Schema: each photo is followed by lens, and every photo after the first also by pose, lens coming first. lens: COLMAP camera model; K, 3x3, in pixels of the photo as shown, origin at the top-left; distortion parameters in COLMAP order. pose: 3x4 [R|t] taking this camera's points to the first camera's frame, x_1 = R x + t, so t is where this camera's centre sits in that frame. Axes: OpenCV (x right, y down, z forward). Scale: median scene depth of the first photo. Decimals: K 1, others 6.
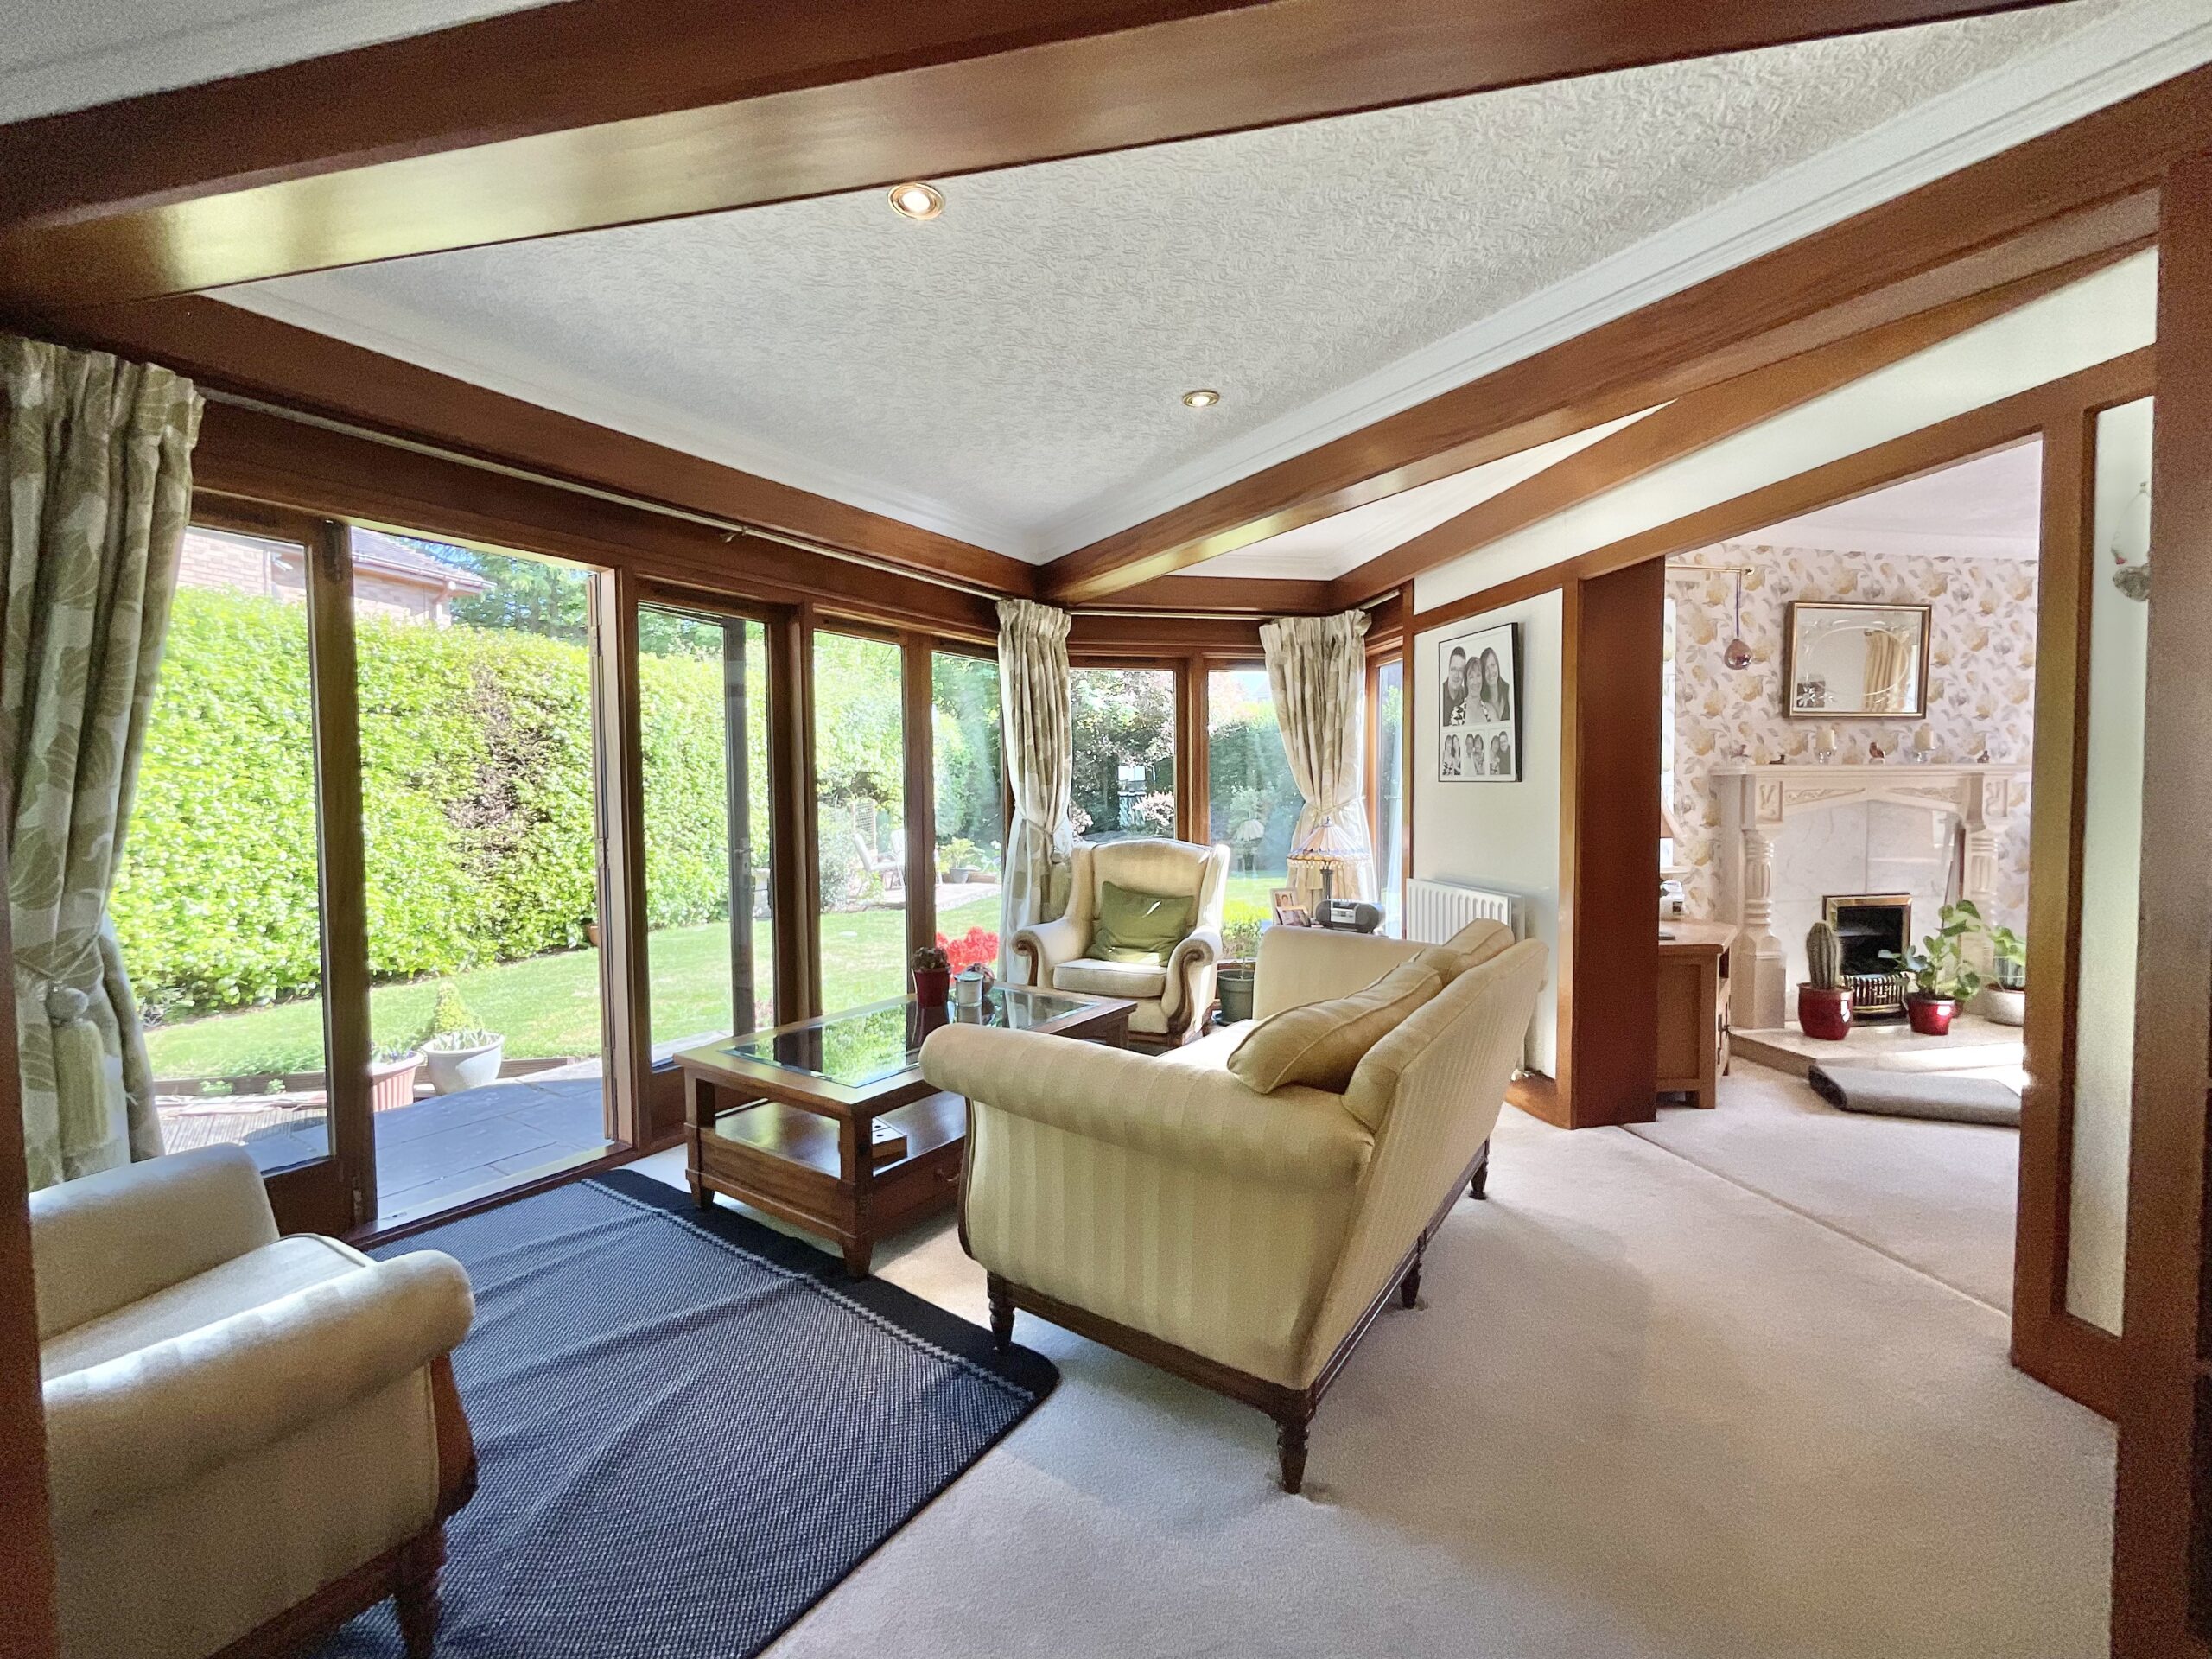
lens RADIAL K [[900.6, 0, 1102.3], [0, 900.6, 825.2], [0, 0, 1]] dist [-0.000563, 0.000226]
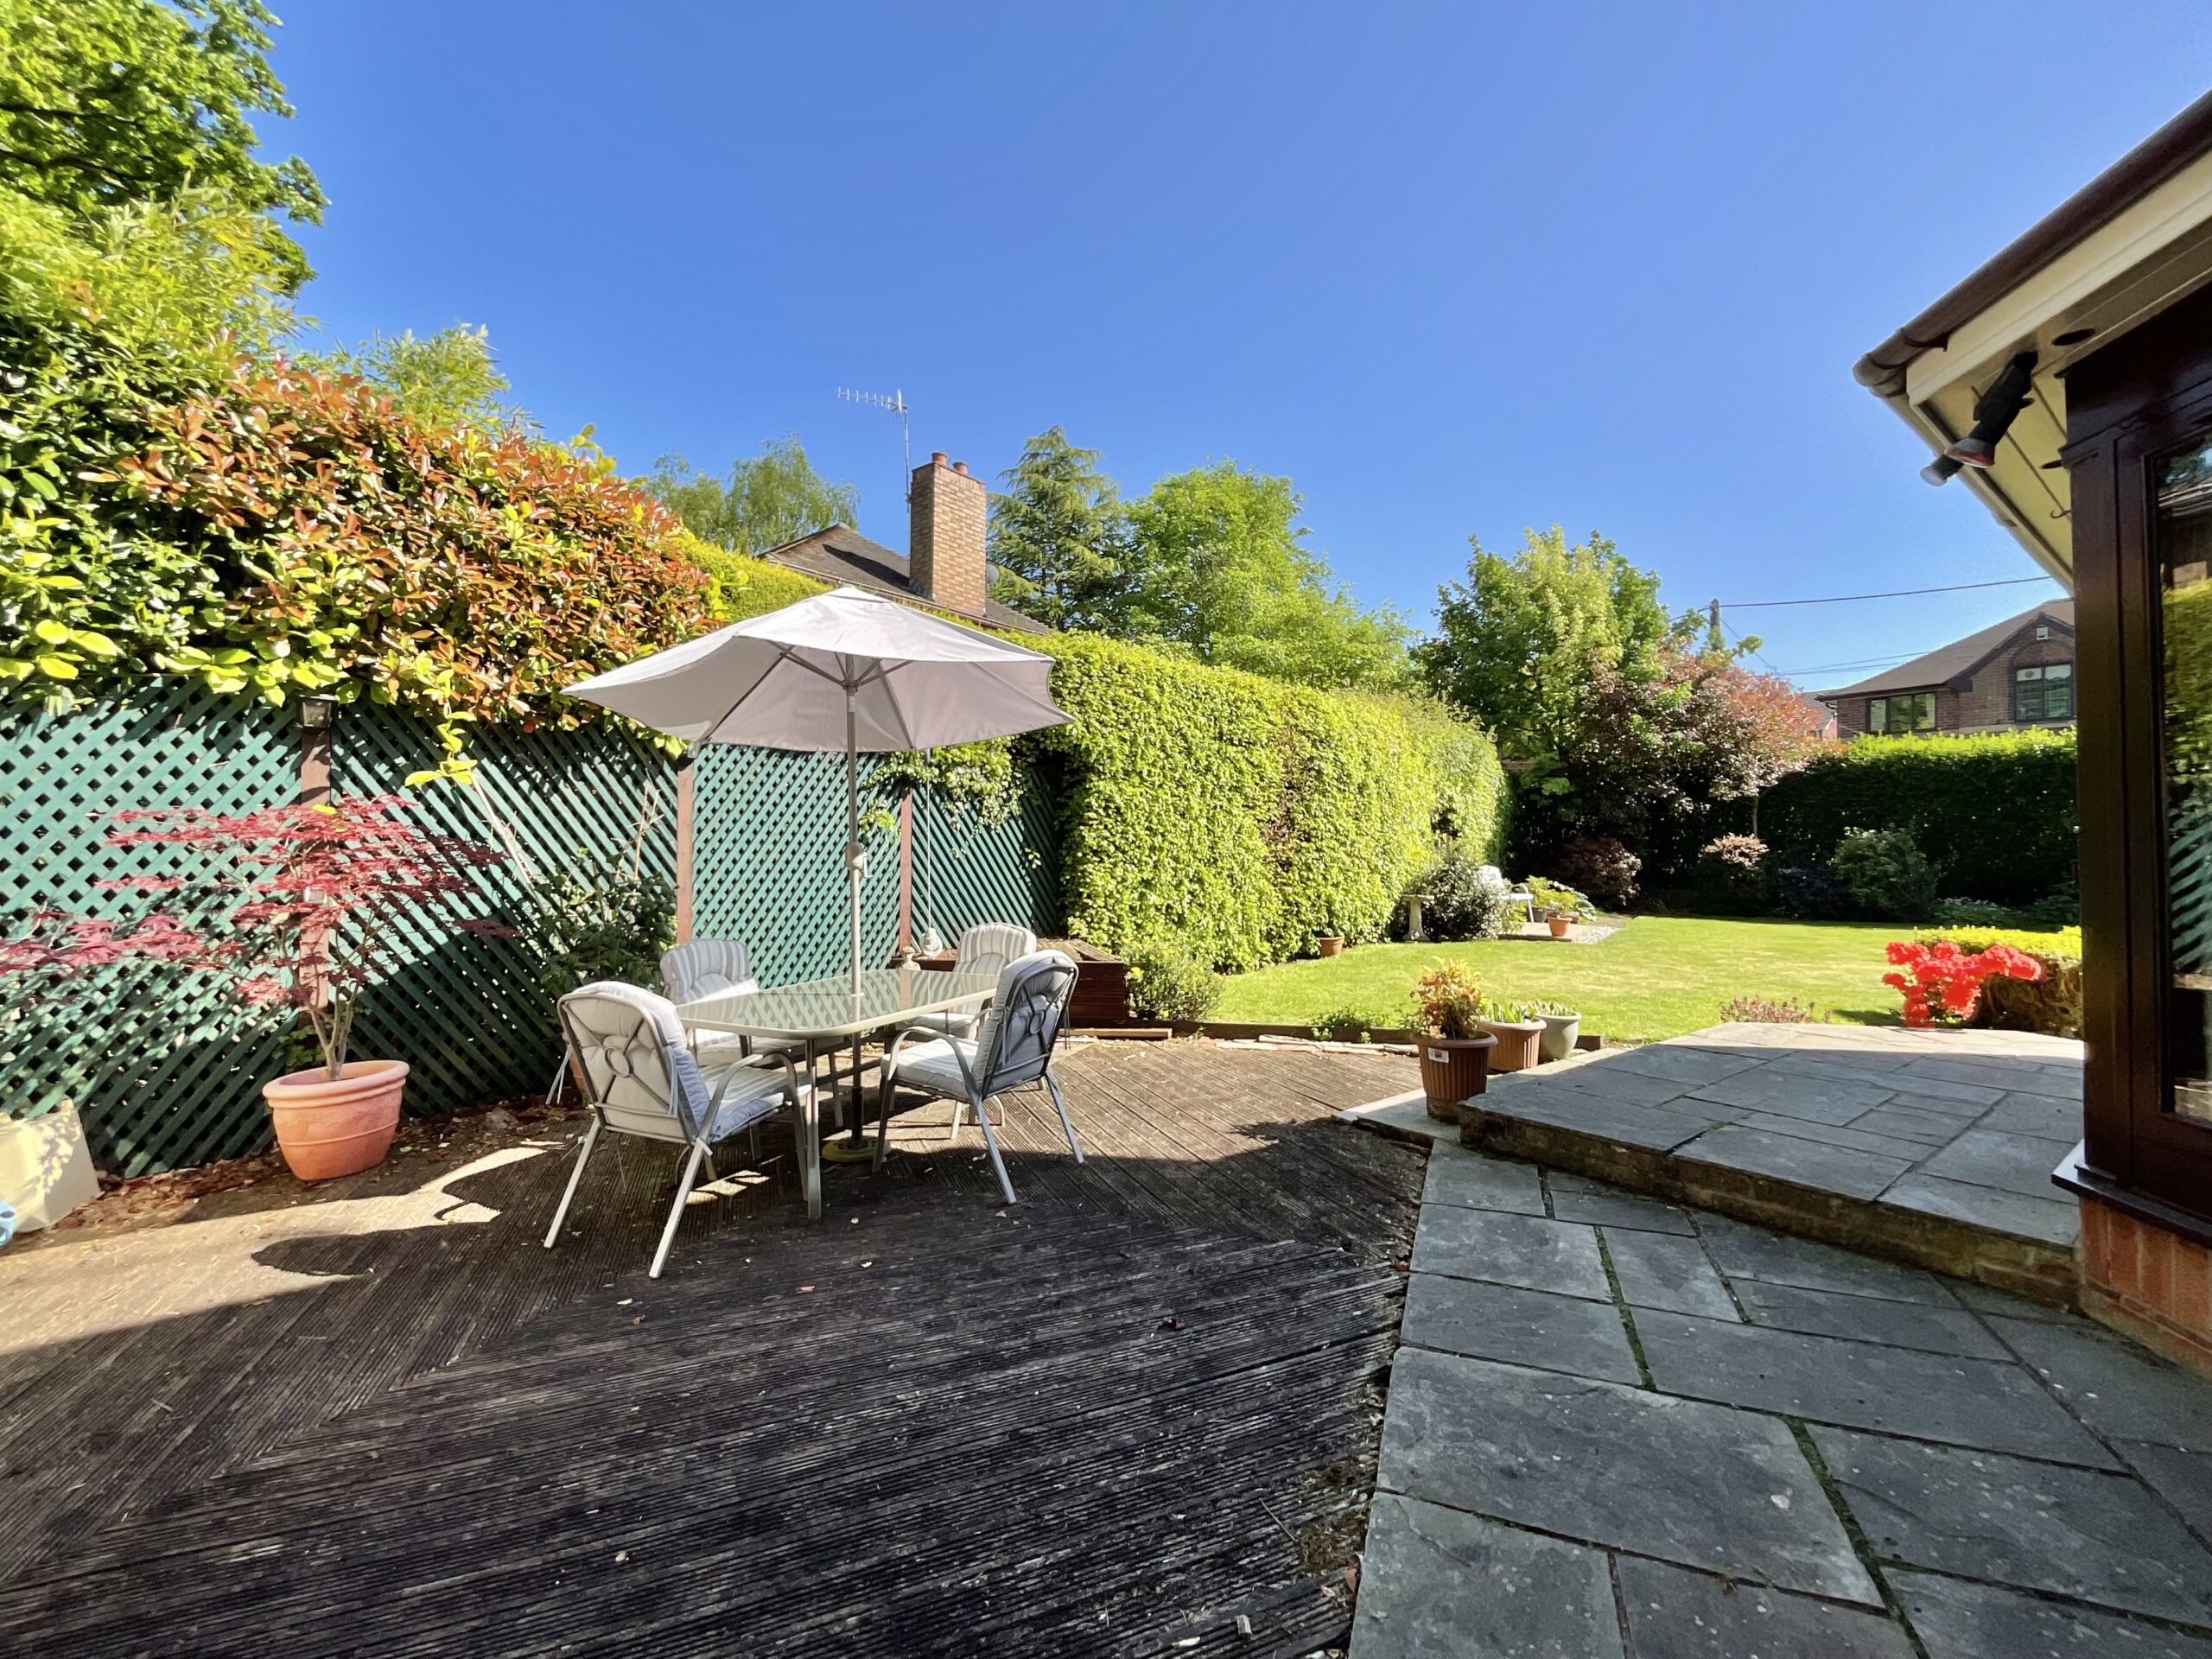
lens RADIAL K [[901.2, 0, 1106.0], [0, 901.2, 829.5], [0, 0, 1]] dist [-0.000405, -0.001847]
pose [[0.944990, 0.009033, -0.326974, -0.624455], [-0.027251, 0.998318, -0.051179, 0.059155], [0.325962, 0.057274, 0.943646, -0.207066]]
